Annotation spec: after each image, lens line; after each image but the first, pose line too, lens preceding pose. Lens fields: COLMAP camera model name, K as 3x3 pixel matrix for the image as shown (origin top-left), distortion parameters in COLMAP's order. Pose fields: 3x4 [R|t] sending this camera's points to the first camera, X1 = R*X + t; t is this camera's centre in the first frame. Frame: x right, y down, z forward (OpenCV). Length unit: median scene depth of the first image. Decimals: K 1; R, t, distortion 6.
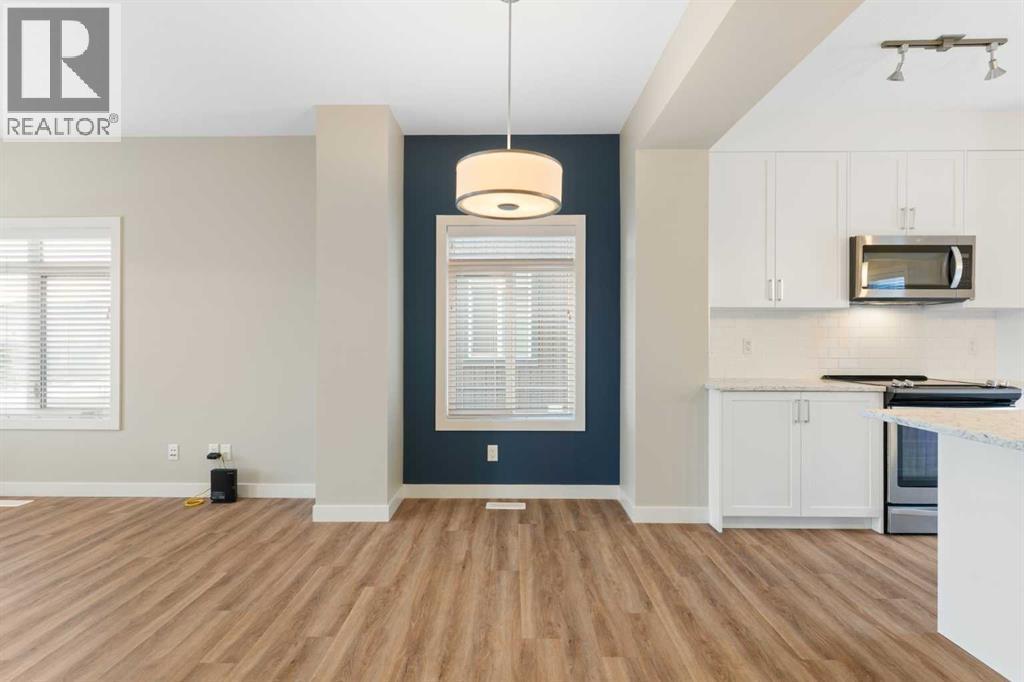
lens RADIAL K [[487.0, 0, 506.2], [0, 487.0, 343.8], [0, 0, 1]] dist [-0.000351, -0.000821]
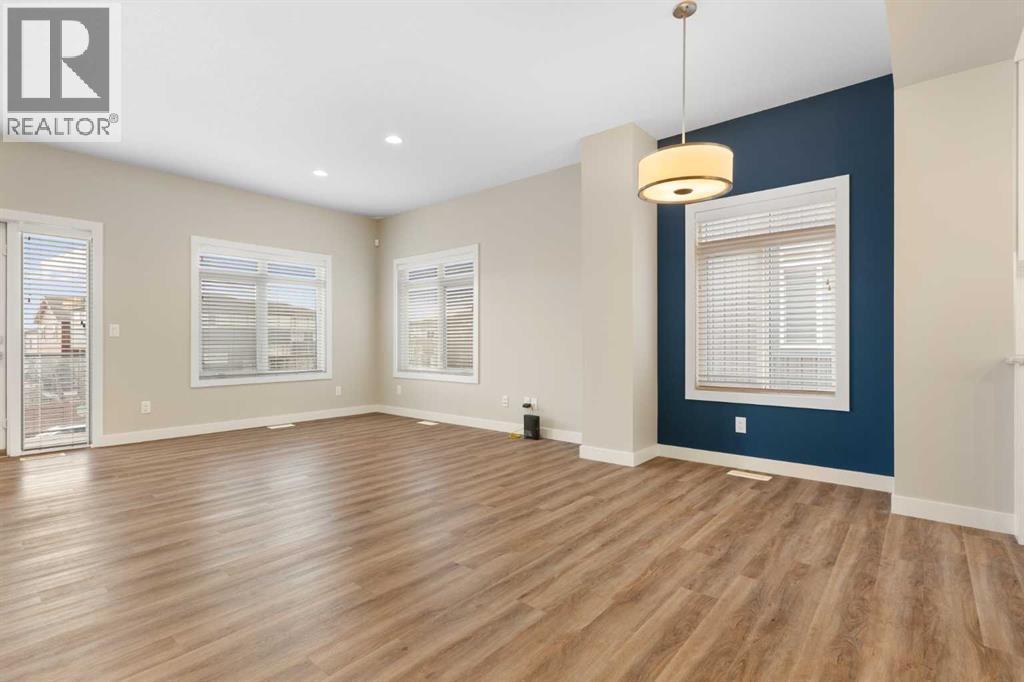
lens RADIAL K [[487.0, 0, 506.2], [0, 487.0, 343.8], [0, 0, 1]] dist [-0.000351, -0.000821]
pose [[0.765693, -0.001010, -0.643206, 0.322087], [0.002395, 0.999996, 0.001282, 0.062121], [0.643202, -0.002522, 0.765692, -0.141455]]
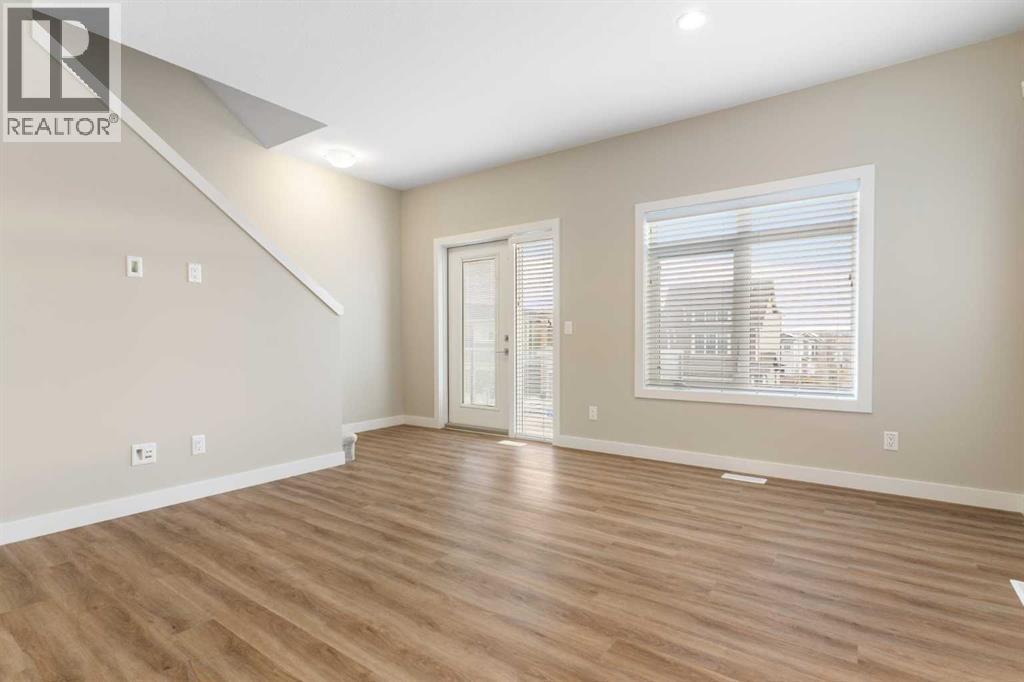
lens RADIAL K [[498.2, 0, 510.7], [0, 498.2, 346.8], [0, 0, 1]] dist [0.000252, 0.000200]
pose [[-0.579296, 0.010961, -0.815043, -0.269617], [0.001152, 0.999920, 0.012629, 0.057368], [0.815116, 0.006377, -0.579262, 0.936441]]
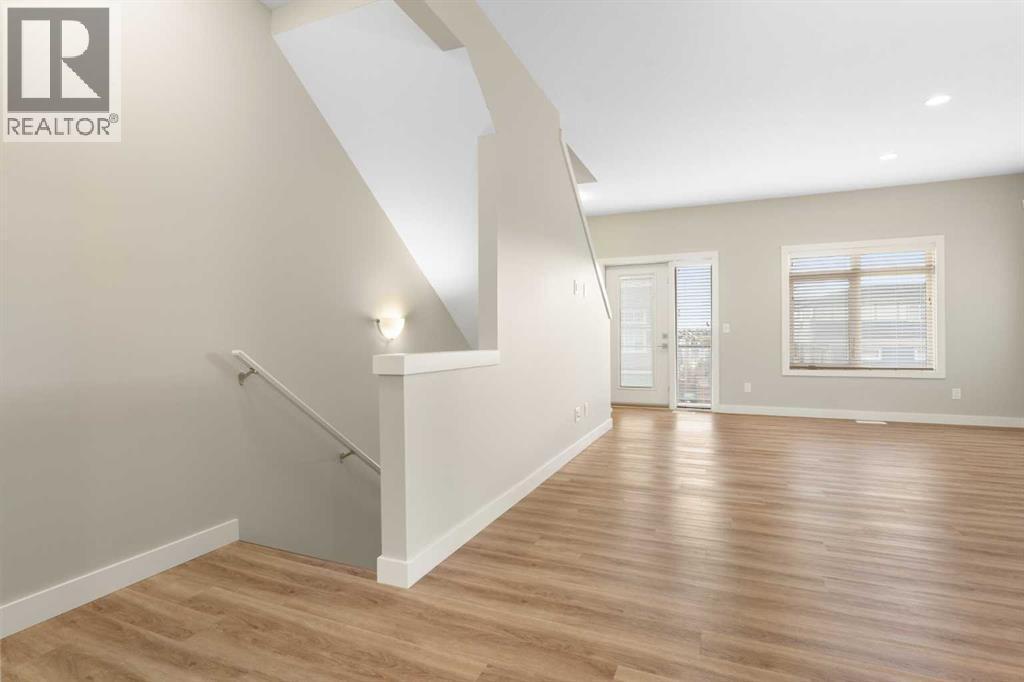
lens RADIAL K [[503.9, 0, 512.9], [0, 503.9, 336.1], [0, 0, 1]] dist [0.002134, 0.000254]
pose [[-0.380788, -0.007933, -0.924628, 0.714055], [0.003332, 0.999945, -0.009952, 0.069644], [0.924656, -0.006871, -0.380741, 0.206976]]
